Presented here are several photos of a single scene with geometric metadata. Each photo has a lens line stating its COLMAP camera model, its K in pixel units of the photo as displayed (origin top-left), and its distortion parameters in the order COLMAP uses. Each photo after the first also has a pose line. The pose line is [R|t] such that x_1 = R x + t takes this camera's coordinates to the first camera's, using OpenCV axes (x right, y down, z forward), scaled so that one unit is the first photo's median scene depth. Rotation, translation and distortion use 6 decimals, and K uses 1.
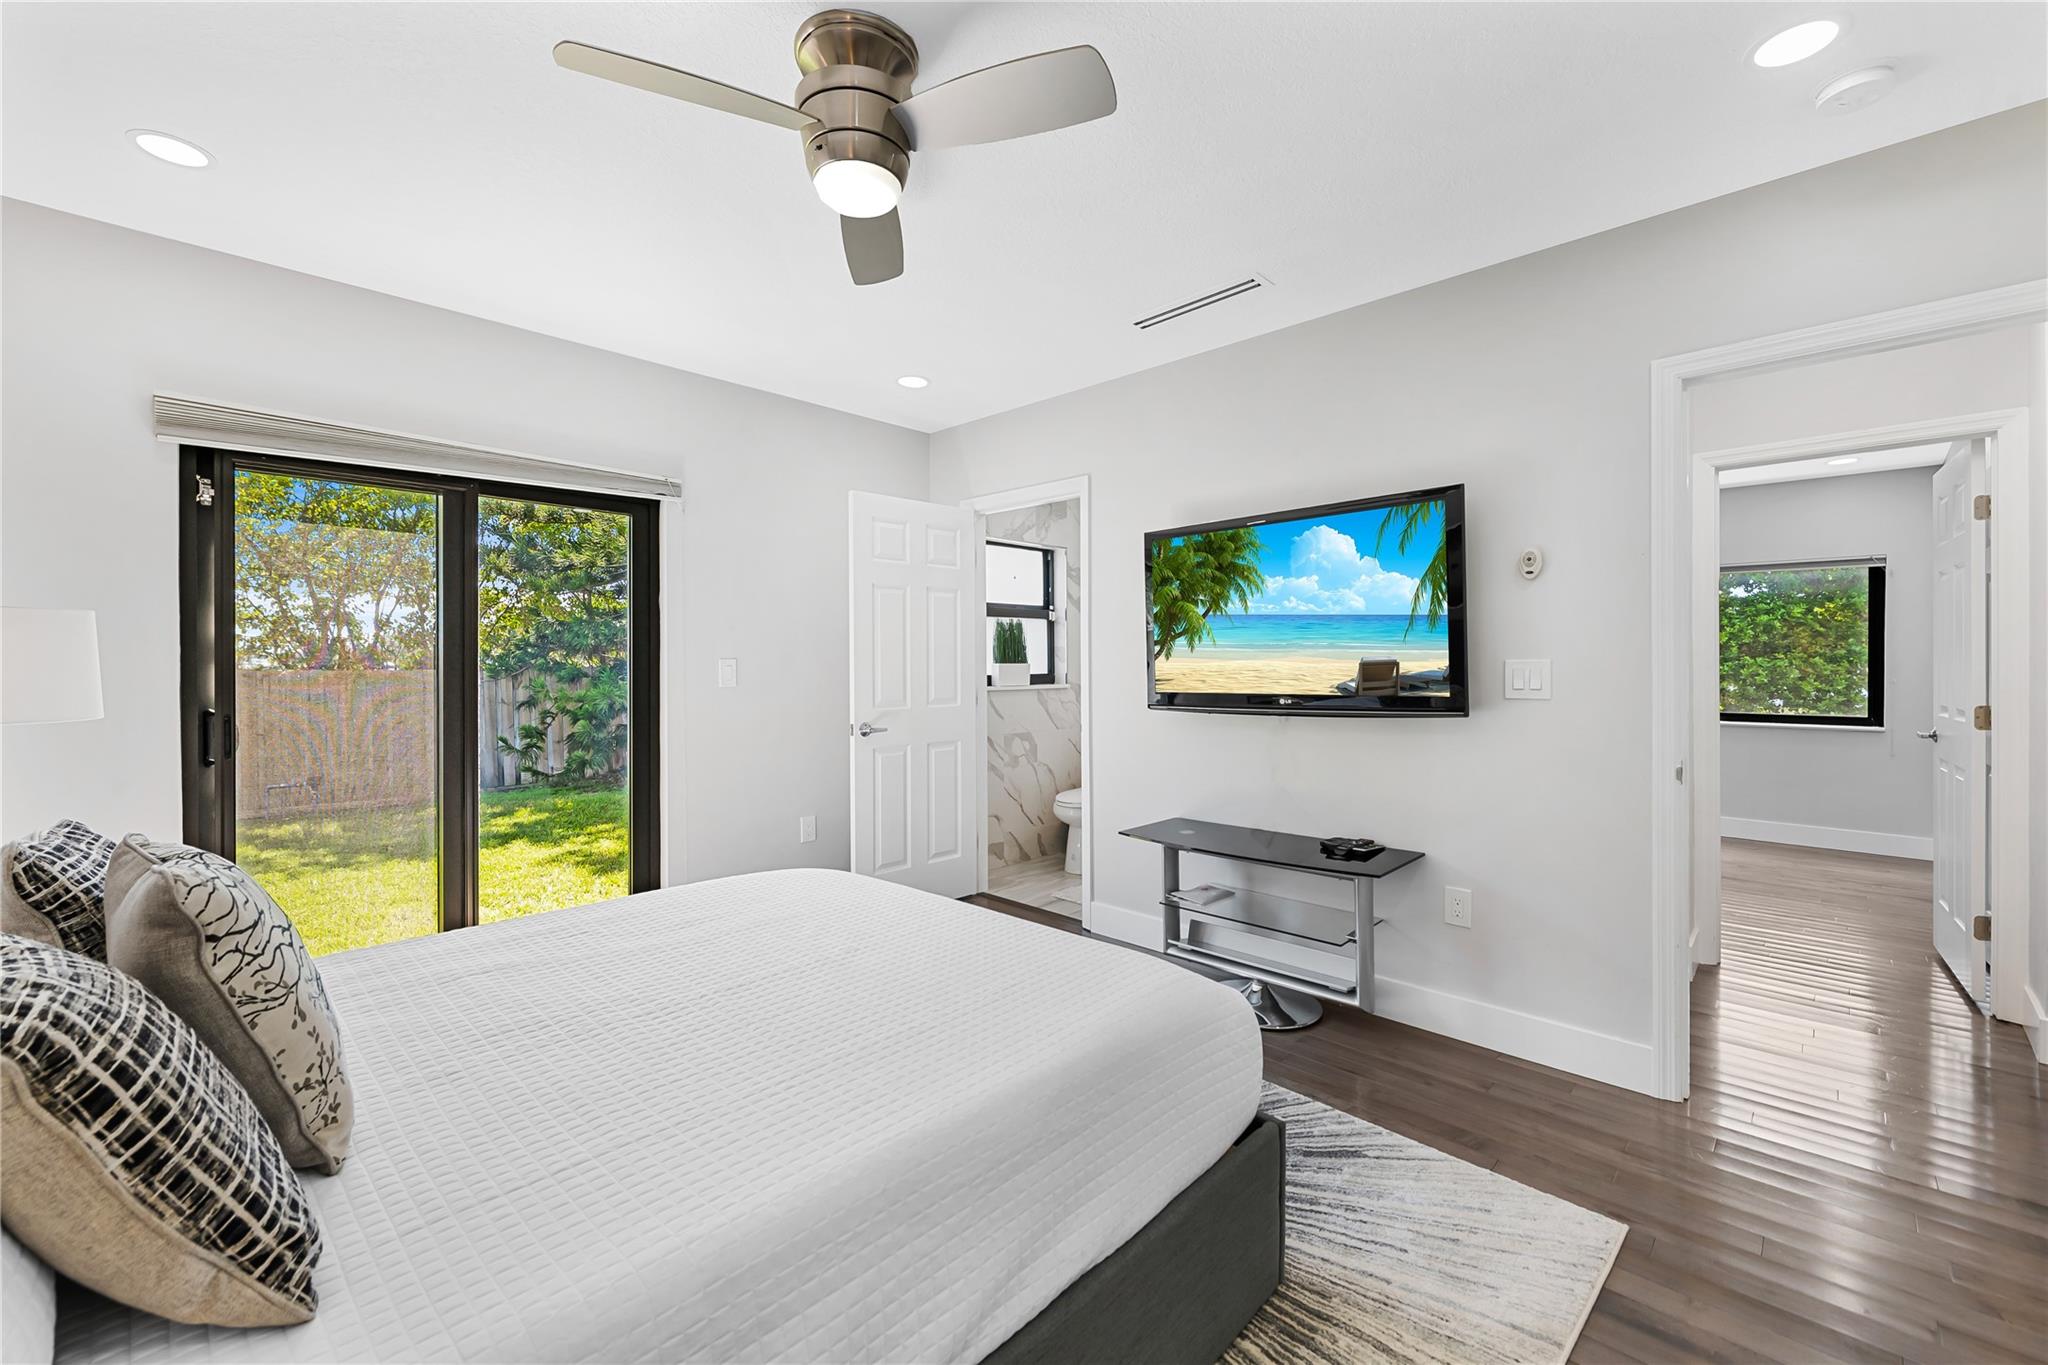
lens RADIAL K [[816.5, 0, 1025.2], [0, 816.5, 681.4], [0, 0, 1]] dist [-0.001319, 0.000015]
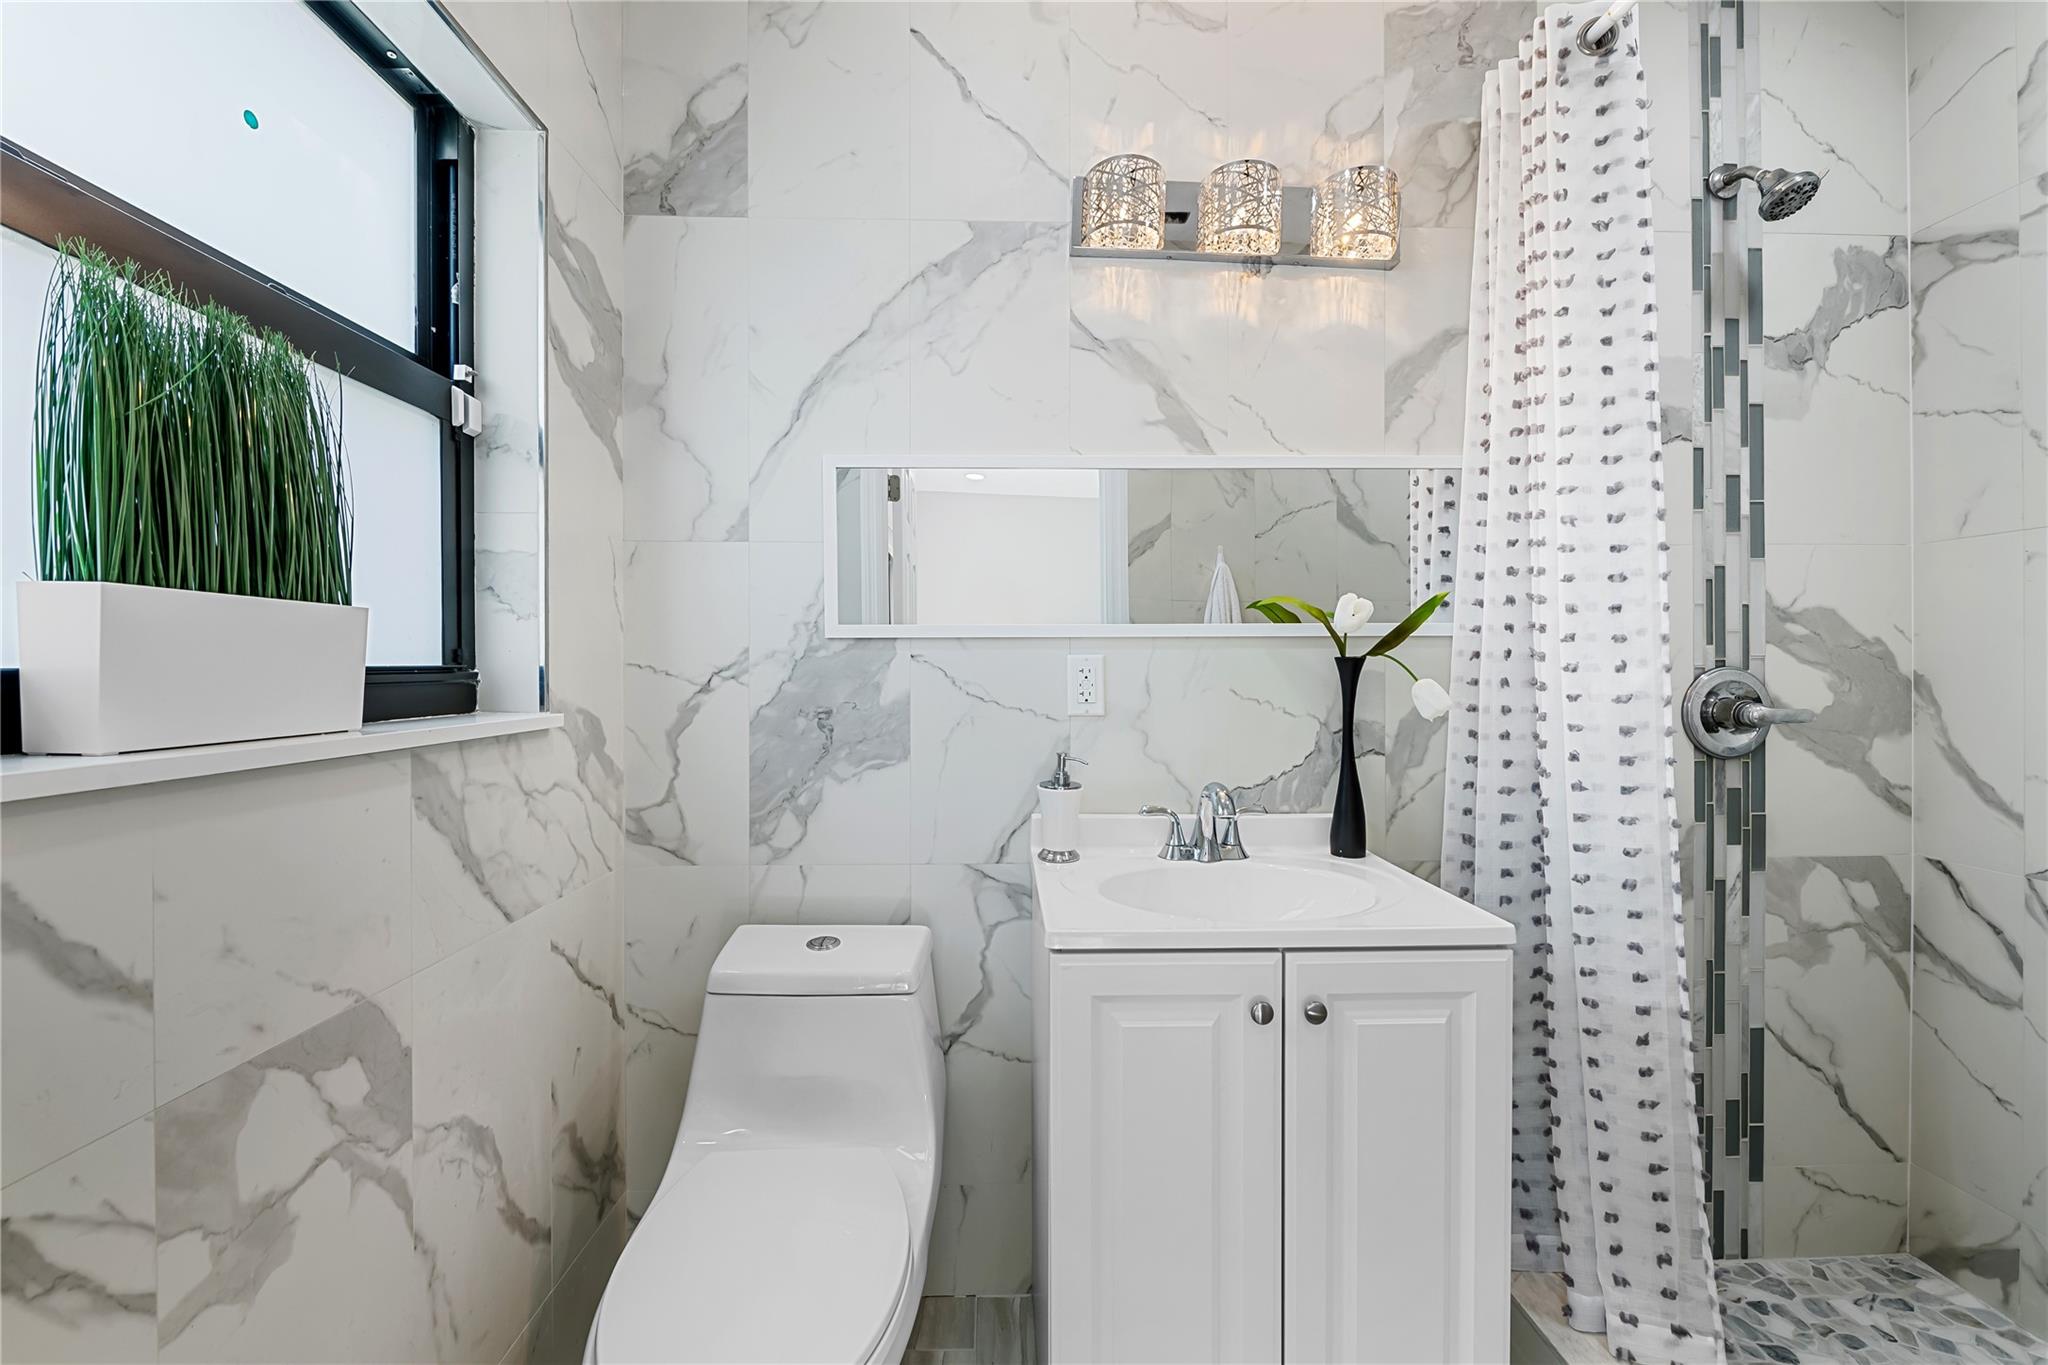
lens RADIAL K [[816.5, 0, 1028.1], [0, 816.5, 681.6], [0, 0, 1]] dist [-0.001319, 0.000015]
pose [[0.694982, 0.004767, 0.719011, -0.021099], [-0.003240, 0.999989, -0.003498, -0.005320], [-0.719020, 0.000102, 0.694989, 0.747641]]
